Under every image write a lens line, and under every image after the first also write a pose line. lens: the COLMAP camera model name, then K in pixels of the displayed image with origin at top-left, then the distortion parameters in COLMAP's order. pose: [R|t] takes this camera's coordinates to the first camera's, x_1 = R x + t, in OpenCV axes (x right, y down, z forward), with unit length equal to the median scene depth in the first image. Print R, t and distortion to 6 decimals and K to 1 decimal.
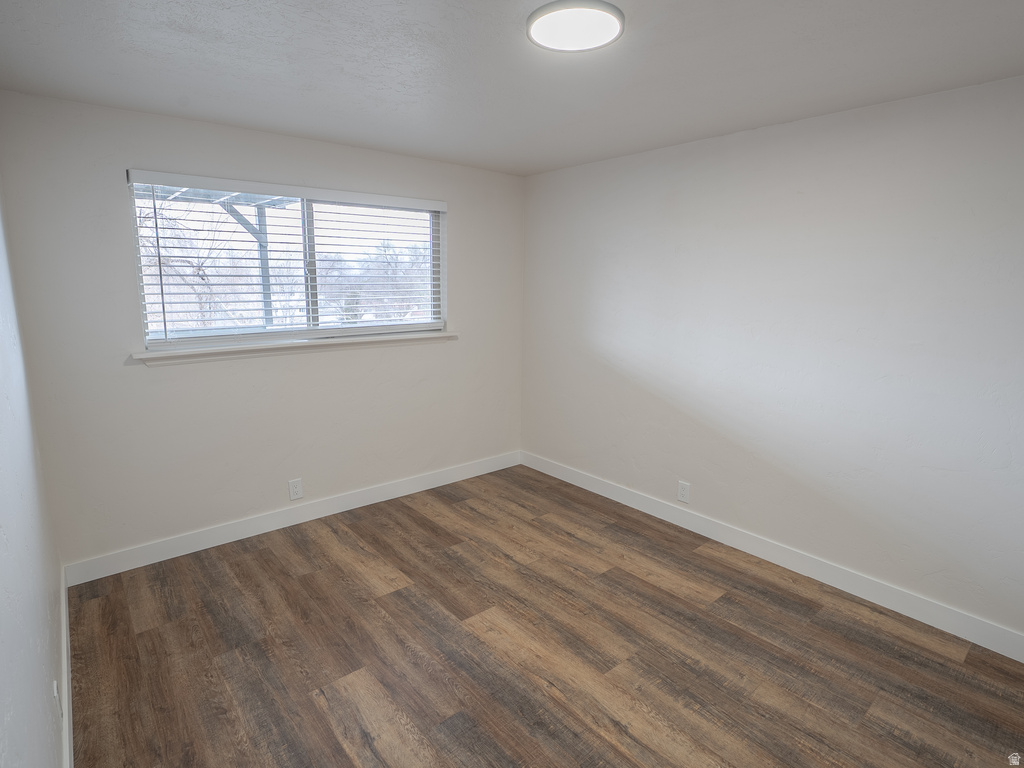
lens RADIAL K [[528.5, 0, 517.0], [0, 528.5, 381.4], [0, 0, 1]] dist [-0.065756, 0.021693]
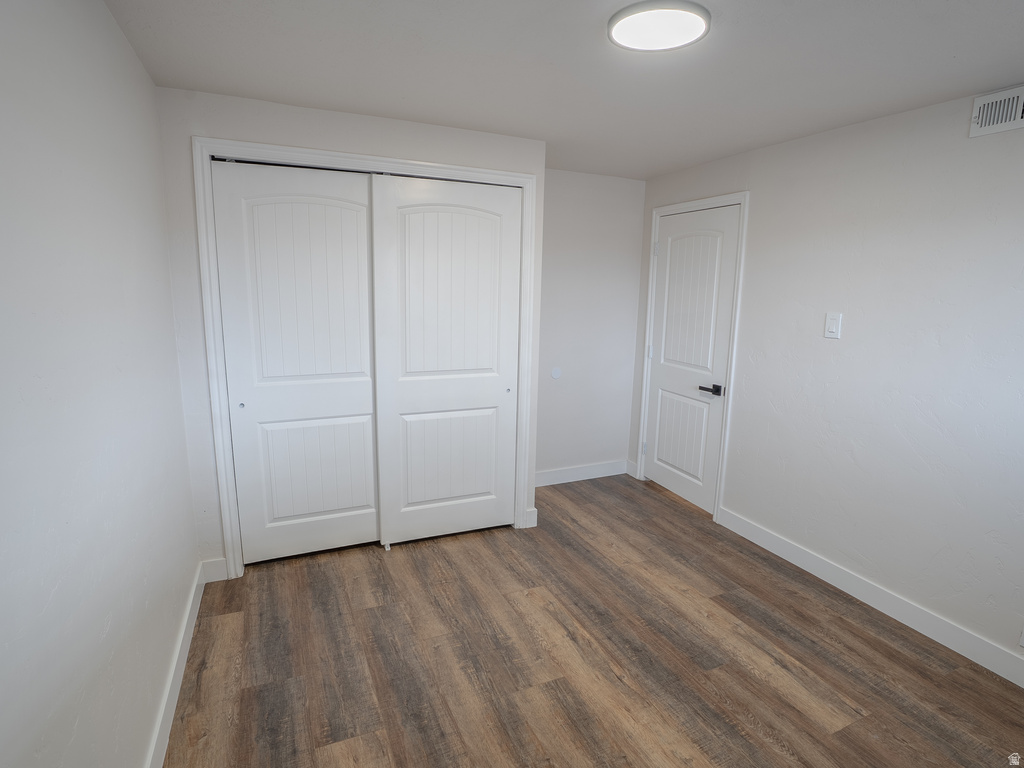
lens RADIAL K [[528.5, 0, 513.1], [0, 528.5, 384.3], [0, 0, 1]] dist [-0.065756, 0.021693]
pose [[-0.957341, -0.082240, 0.277009, 0.032070], [0.024577, 0.931996, 0.361634, -0.330463], [-0.287912, 0.353015, -0.890217, 1.756786]]
